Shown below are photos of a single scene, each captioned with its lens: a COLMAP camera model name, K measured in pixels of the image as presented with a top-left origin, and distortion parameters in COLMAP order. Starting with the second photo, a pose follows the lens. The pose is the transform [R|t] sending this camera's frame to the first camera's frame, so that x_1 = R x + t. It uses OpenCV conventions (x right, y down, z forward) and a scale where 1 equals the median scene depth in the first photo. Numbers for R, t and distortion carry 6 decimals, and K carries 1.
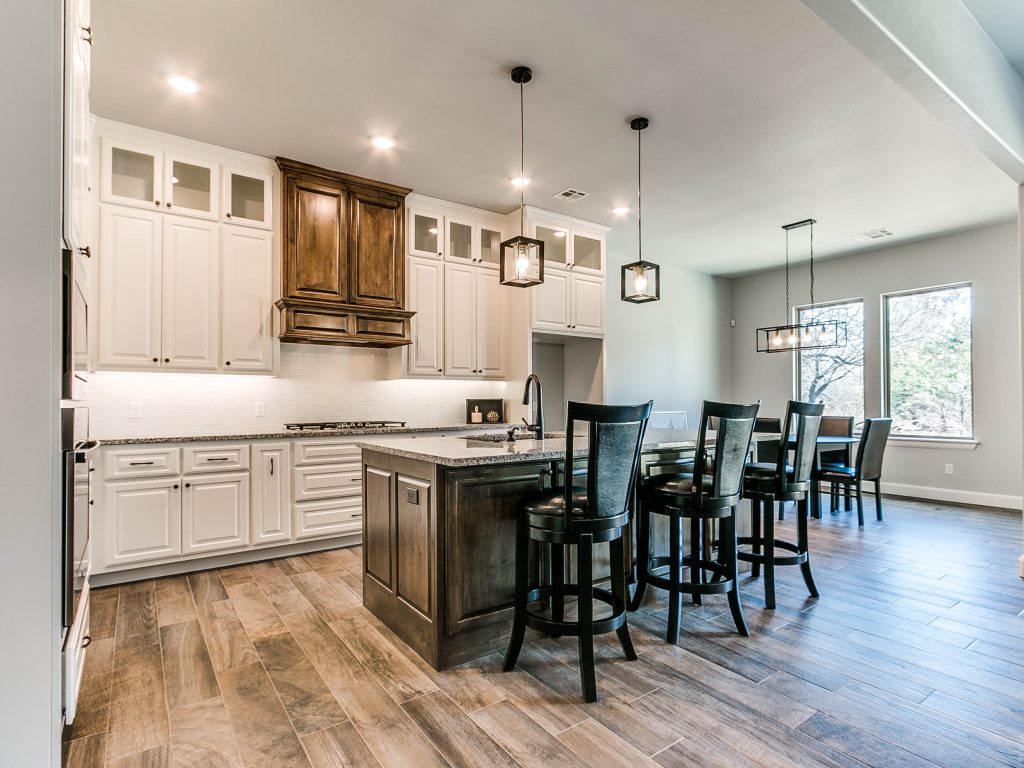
lens RADIAL K [[529.5, 0, 497.2], [0, 529.5, 393.1], [0, 0, 1]] dist [0.002988, -0.000117]
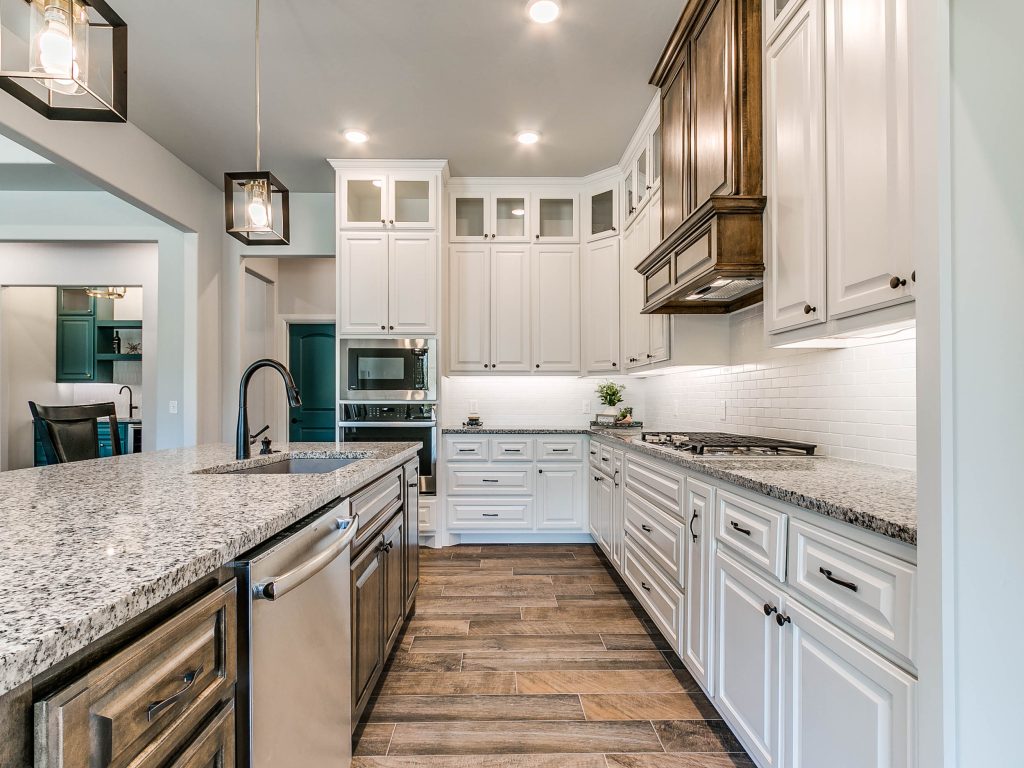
lens RADIAL K [[527.6, 0, 510.7], [0, 527.6, 396.2], [0, 0, 1]] dist [0.006252, 0.000831]
pose [[-0.541969, -0.003730, -0.840390, 0.433748], [0.015165, 0.999784, -0.014217, 0.023738], [0.840262, -0.020449, -0.541795, 1.577147]]
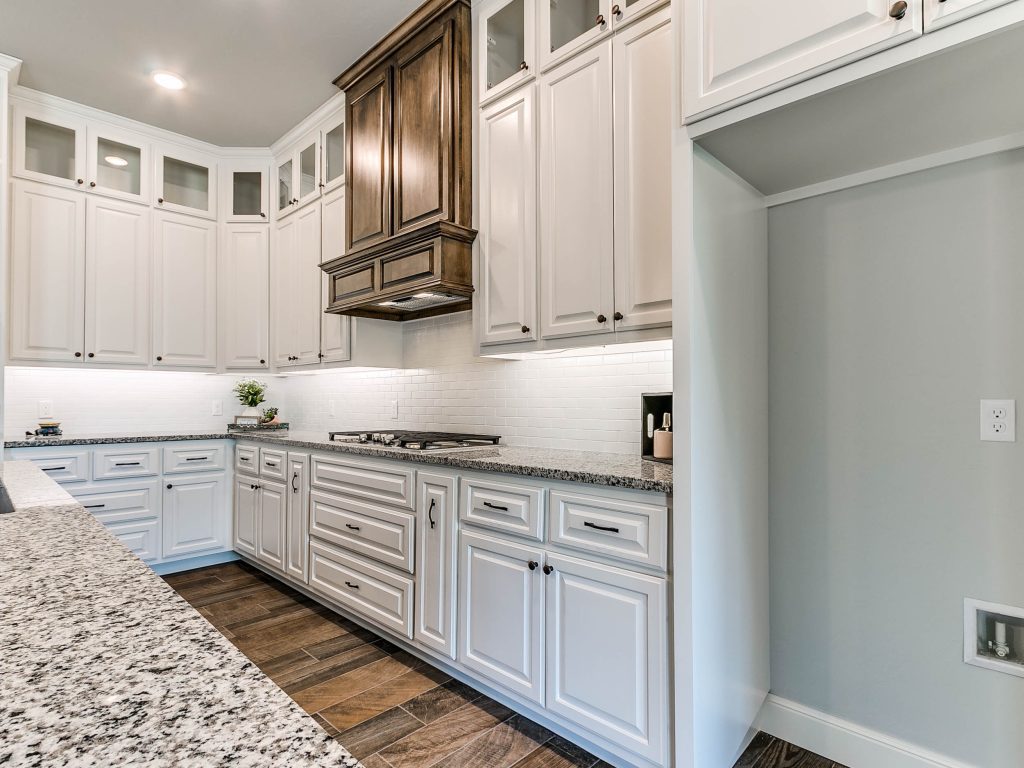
lens RADIAL K [[529.5, 0, 497.2], [0, 529.5, 393.1], [0, 0, 1]] dist [0.002988, -0.000117]
pose [[0.192058, -0.011546, -0.981316, 0.488036], [0.015360, 0.999844, -0.008758, 0.021237], [0.981263, -0.013391, 0.192206, 1.374724]]
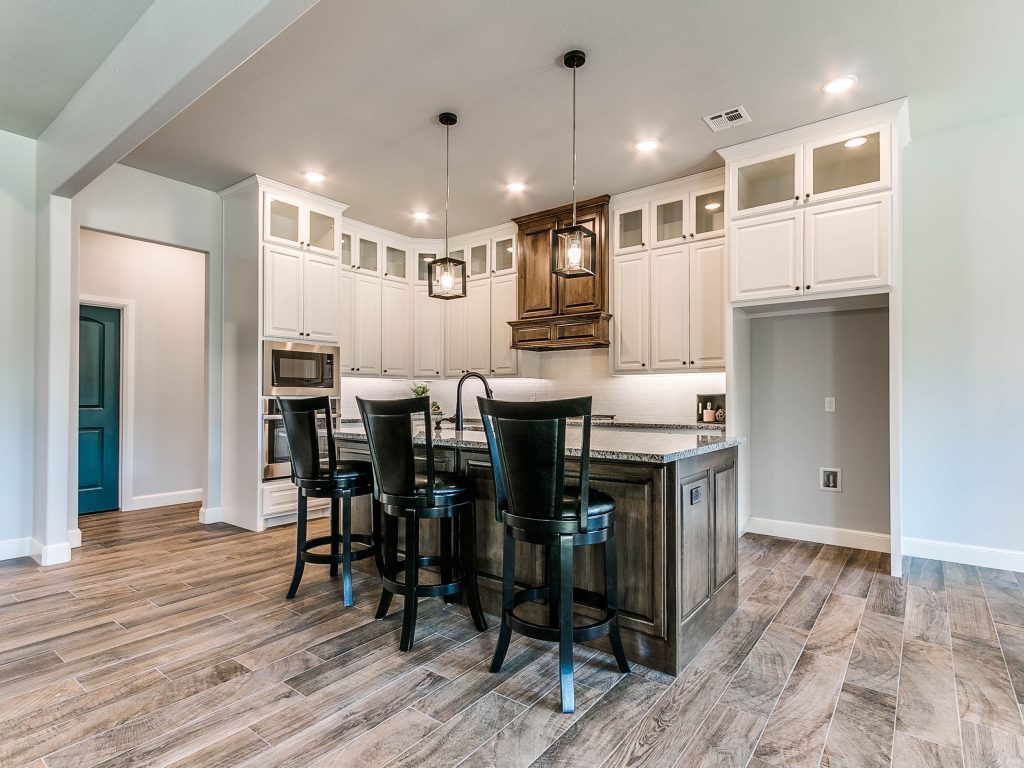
lens RADIAL K [[524.7, 0, 506.5], [0, 524.7, 391.0], [0, 0, 1]] dist [0.010870, -0.000311]
pose [[0.308203, -0.007494, -0.951291, 1.121984], [0.012491, 0.999915, -0.003830, 0.008766], [0.951239, -0.010702, 0.308270, 0.714379]]
